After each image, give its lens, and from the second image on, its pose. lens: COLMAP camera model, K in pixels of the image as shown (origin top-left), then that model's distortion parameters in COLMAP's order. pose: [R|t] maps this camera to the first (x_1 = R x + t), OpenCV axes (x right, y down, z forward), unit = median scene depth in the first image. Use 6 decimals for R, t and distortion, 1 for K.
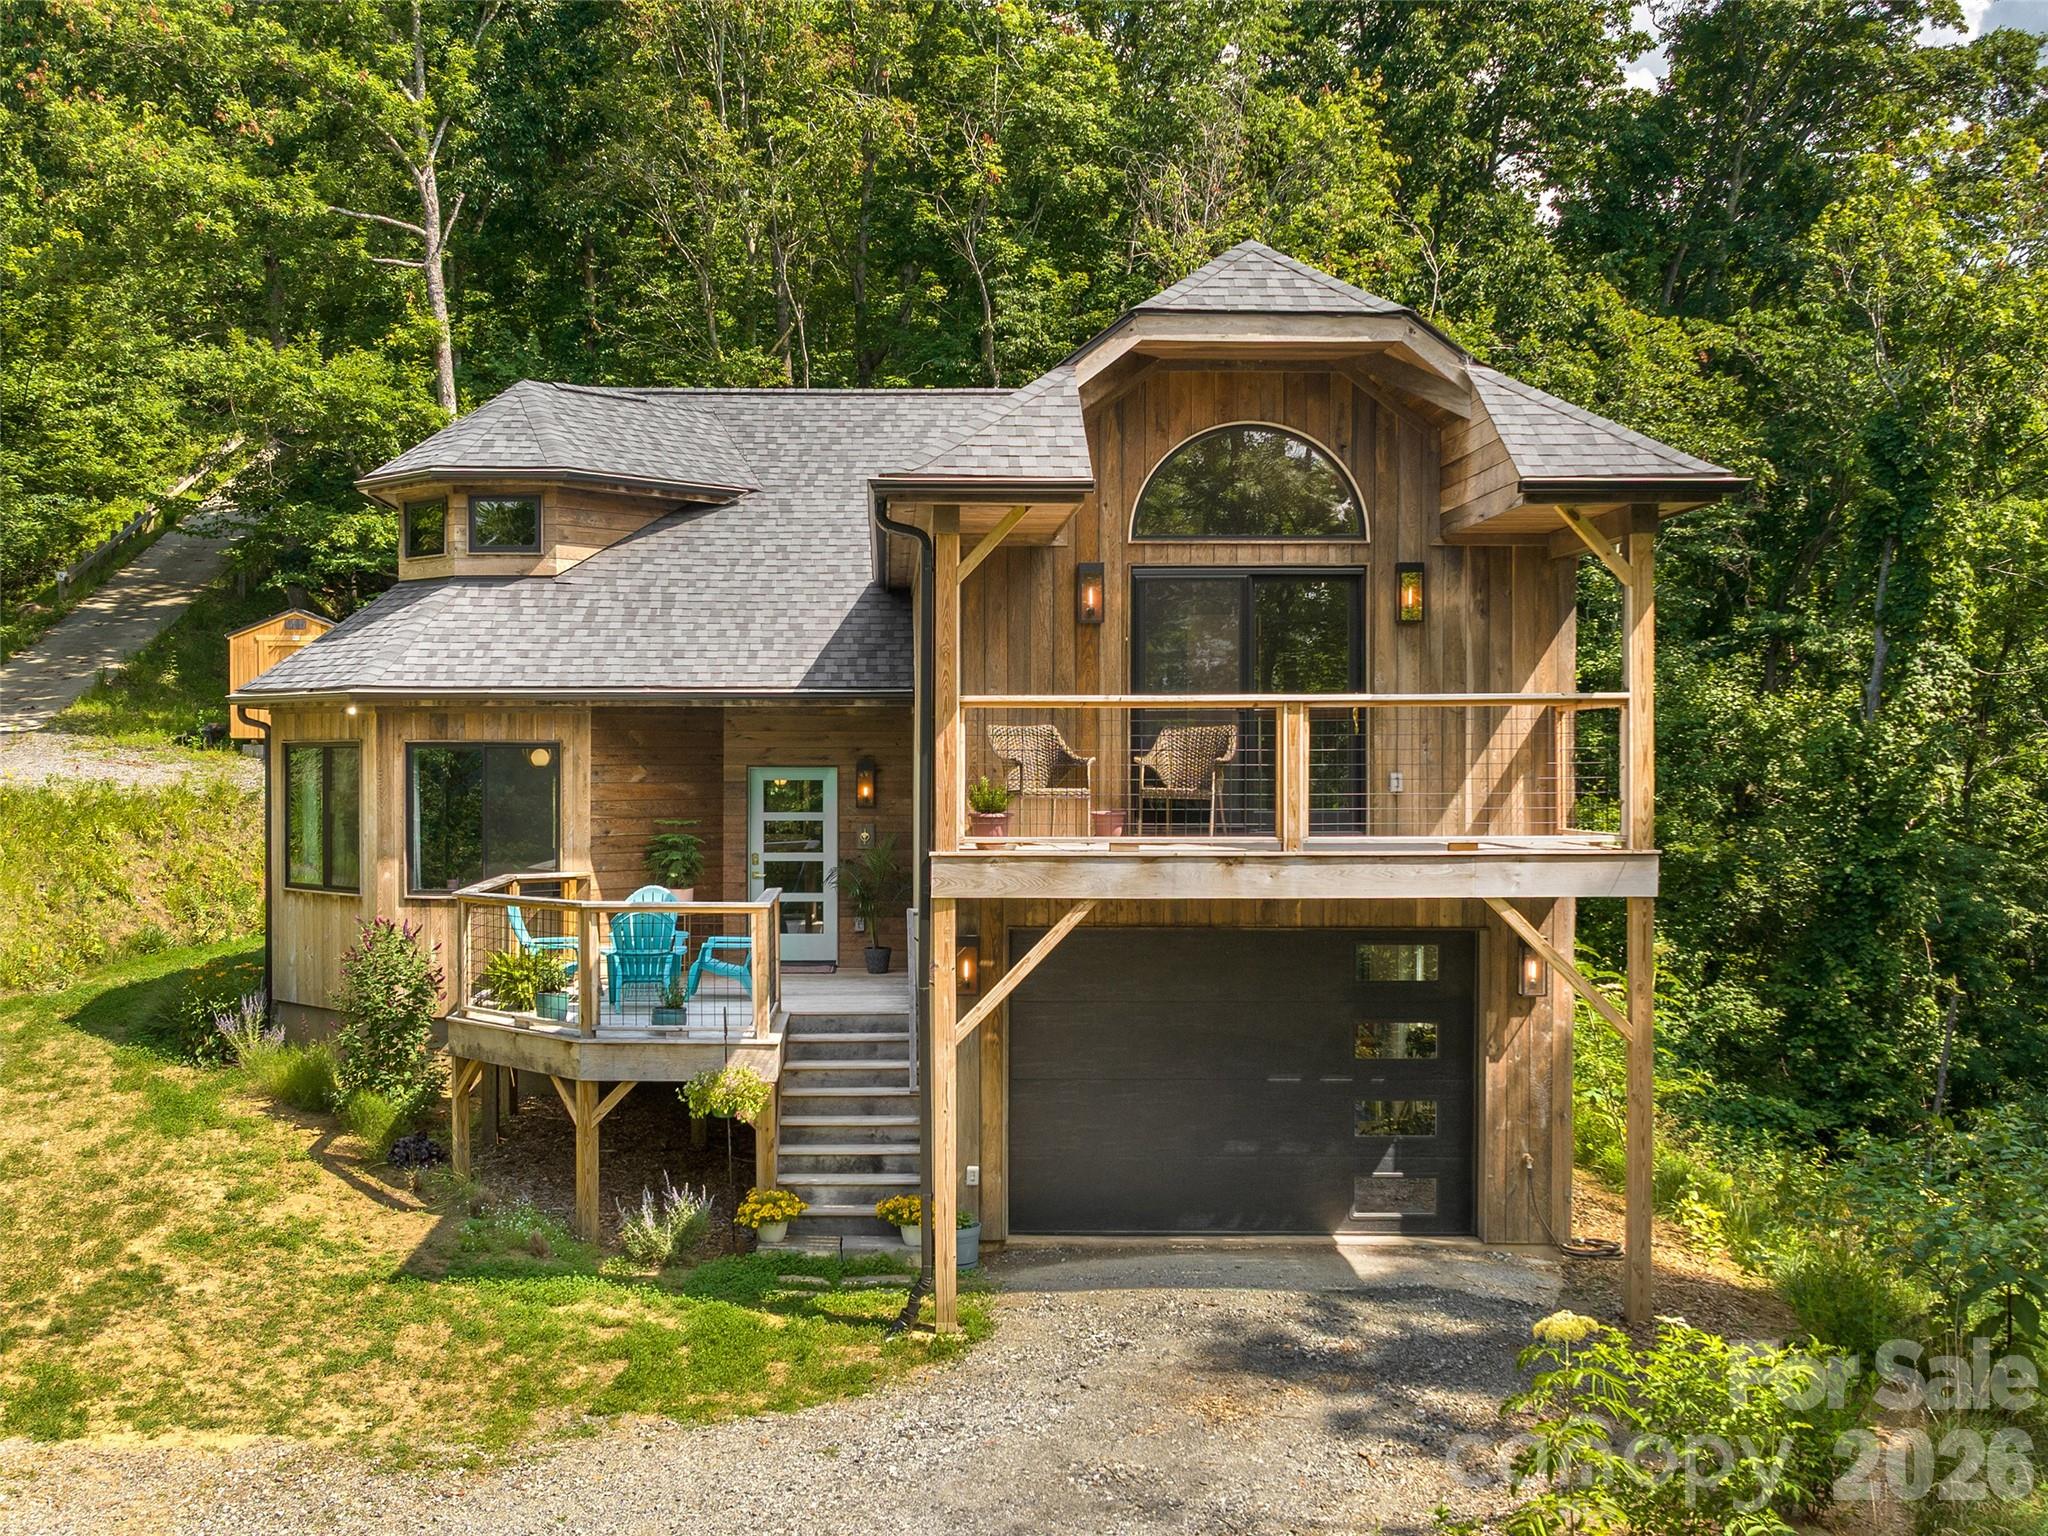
lens RADIAL K [[1444.4, 0, 1018.6], [0, 1444.4, 761.2], [0, 0, 1]] dist [-0.003807, 0.000741]
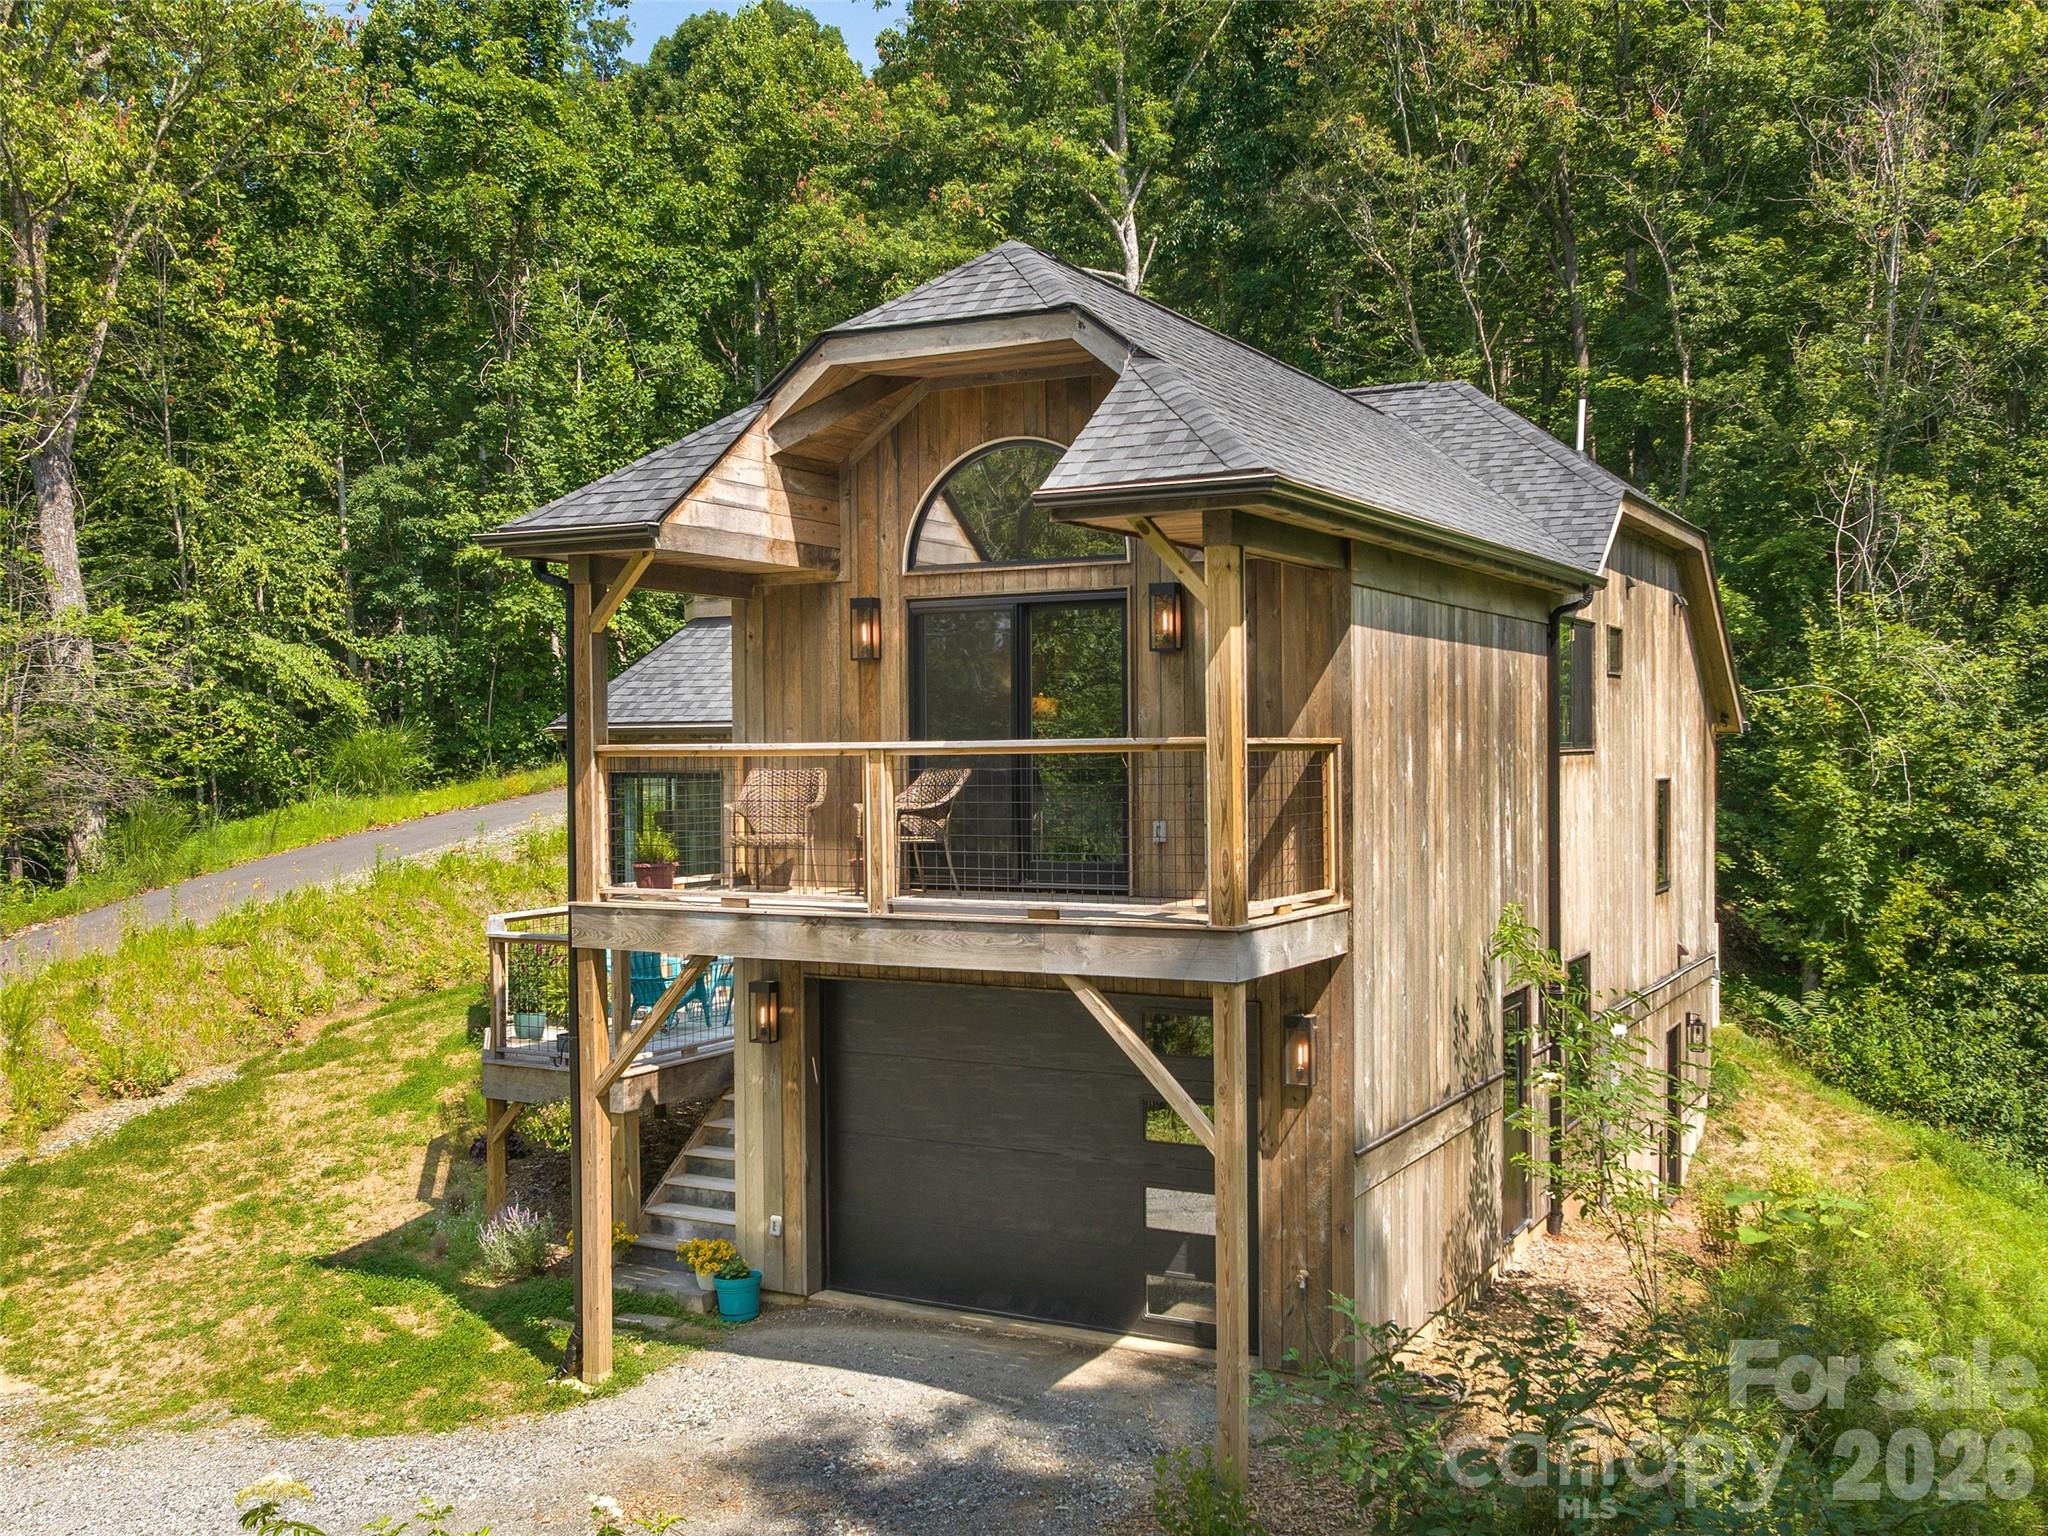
lens RADIAL K [[1444.4, 0, 1023.0], [0, 1444.4, 774.2], [0, 0, 1]] dist [-0.003807, 0.000741]
pose [[0.936753, -0.002224, -0.349984, 0.498100], [0.002252, 0.999997, -0.000328, -0.020776], [0.349984, -0.000480, 0.936756, 0.145446]]
